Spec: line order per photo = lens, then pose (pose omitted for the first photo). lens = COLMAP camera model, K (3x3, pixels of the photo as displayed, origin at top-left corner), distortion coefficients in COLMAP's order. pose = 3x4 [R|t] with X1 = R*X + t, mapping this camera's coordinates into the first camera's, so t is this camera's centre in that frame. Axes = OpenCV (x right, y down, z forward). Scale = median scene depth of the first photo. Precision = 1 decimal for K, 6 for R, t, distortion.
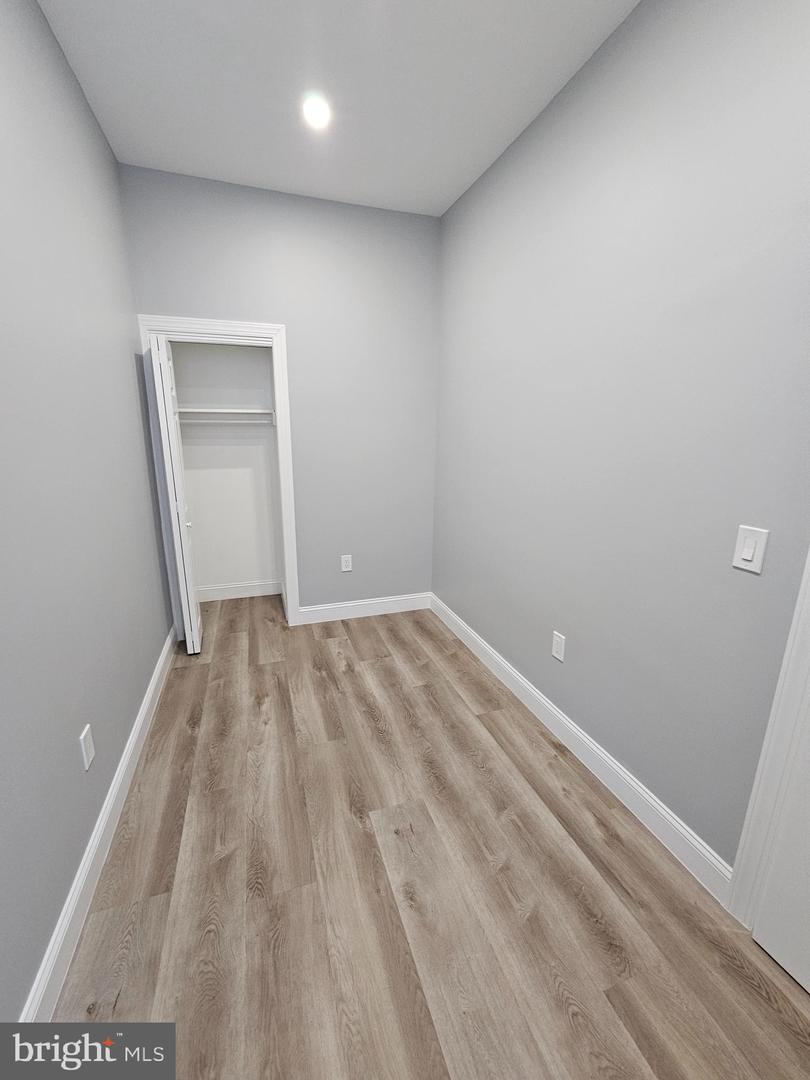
lens RADIAL K [[444.6, 0, 404.6], [0, 444.6, 542.2], [0, 0, 1]] dist [-0.004589, 0.001124]
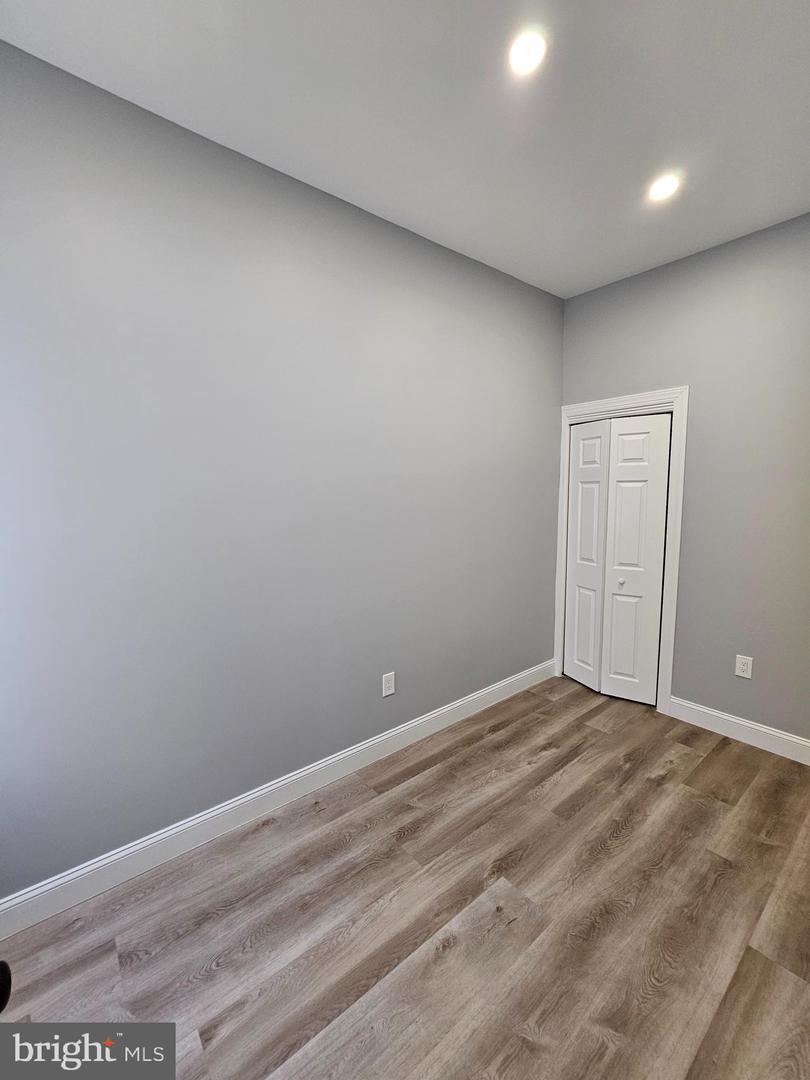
lens RADIAL K [[444.6, 0, 398.3], [0, 444.6, 545.1], [0, 0, 1]] dist [-0.004589, 0.001124]
pose [[0.341990, 0.113165, -0.932865, 0.644796], [-0.221884, 0.974376, 0.036858, -0.095449], [0.913132, 0.194383, 0.358336, 0.268336]]
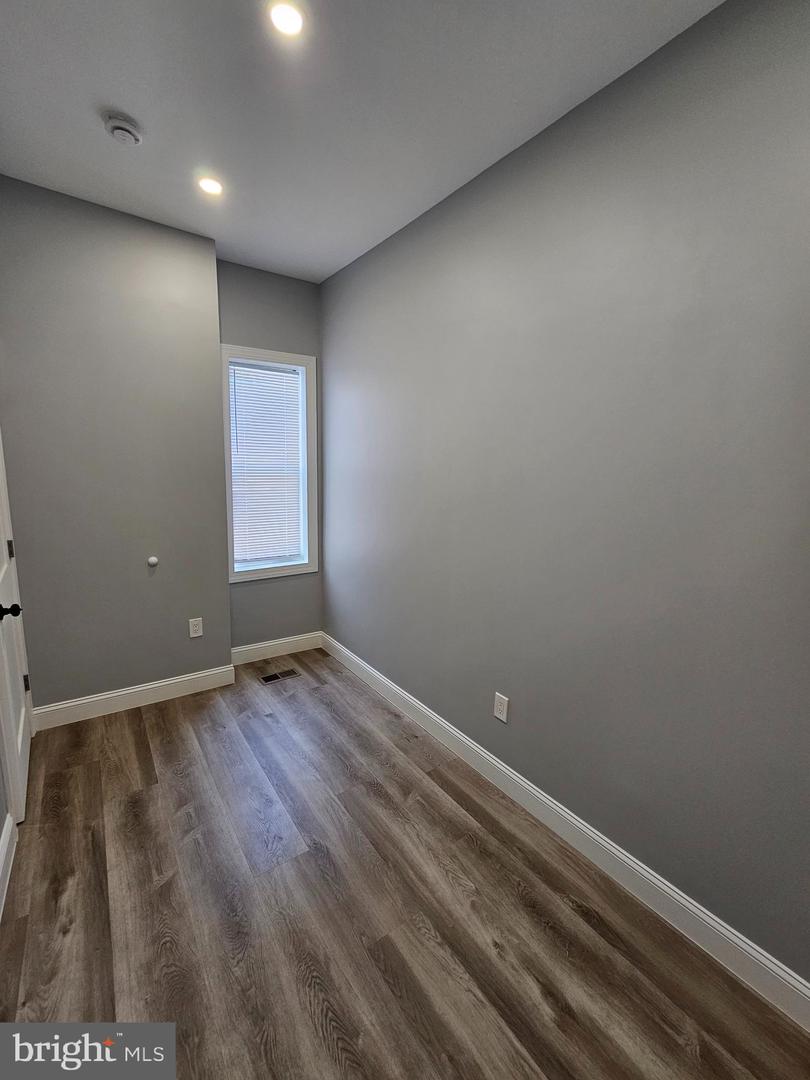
lens RADIAL K [[444.6, 0, 406.6], [0, 444.6, 534.6], [0, 0, 1]] dist [-0.004589, 0.001124]
pose [[-0.954179, 0.016904, -0.298759, 0.000059], [-0.104748, 0.916366, 0.386394, -0.473382], [0.280304, 0.399984, -0.872607, 1.584726]]
